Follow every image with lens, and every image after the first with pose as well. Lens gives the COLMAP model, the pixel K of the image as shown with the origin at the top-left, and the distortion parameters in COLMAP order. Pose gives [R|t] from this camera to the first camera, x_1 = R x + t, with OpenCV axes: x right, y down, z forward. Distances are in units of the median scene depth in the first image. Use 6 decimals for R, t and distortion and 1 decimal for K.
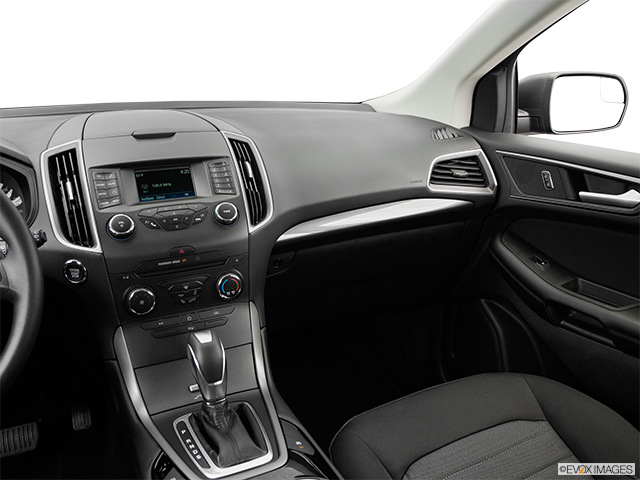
lens RADIAL K [[523.9, 0, 320.0], [0, 523.9, 240.0], [0, 0, 1]] dist [-0.103947, 0.062323]
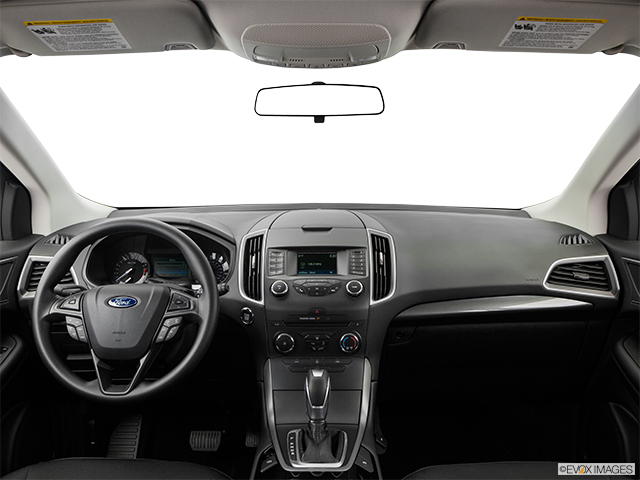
lens RADIAL K [[523.9, 0, 320.0], [0, 523.9, 240.0], [0, 0, 1]] dist [-0.103947, 0.062323]
pose [[0.895162, 0.053556, -0.442512, 0.333823], [-0.132441, 0.979878, -0.149325, 0.040004], [0.425610, 0.192277, 0.884243, -0.259342]]
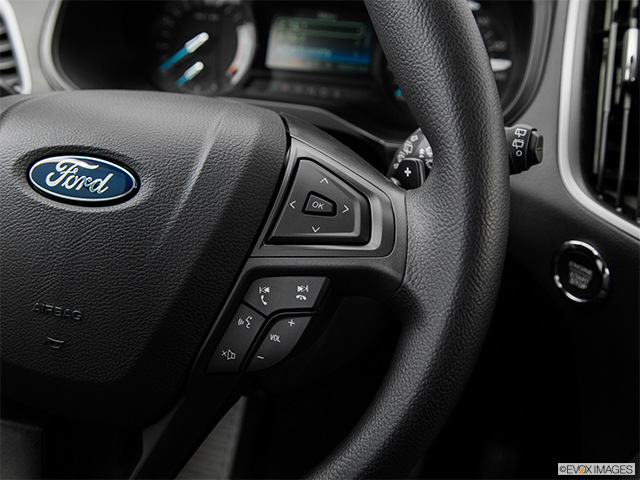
lens RADIAL K [[717.9, 0, 320.0], [0, 717.9, 240.0], [0, 0, 1]] dist [-0.000581, -0.000871]
pose [[0.698055, 0.306815, -0.646981, -0.246762], [-0.221432, 0.951756, 0.212434, -0.015457], [0.680946, -0.005028, 0.732316, 0.431810]]
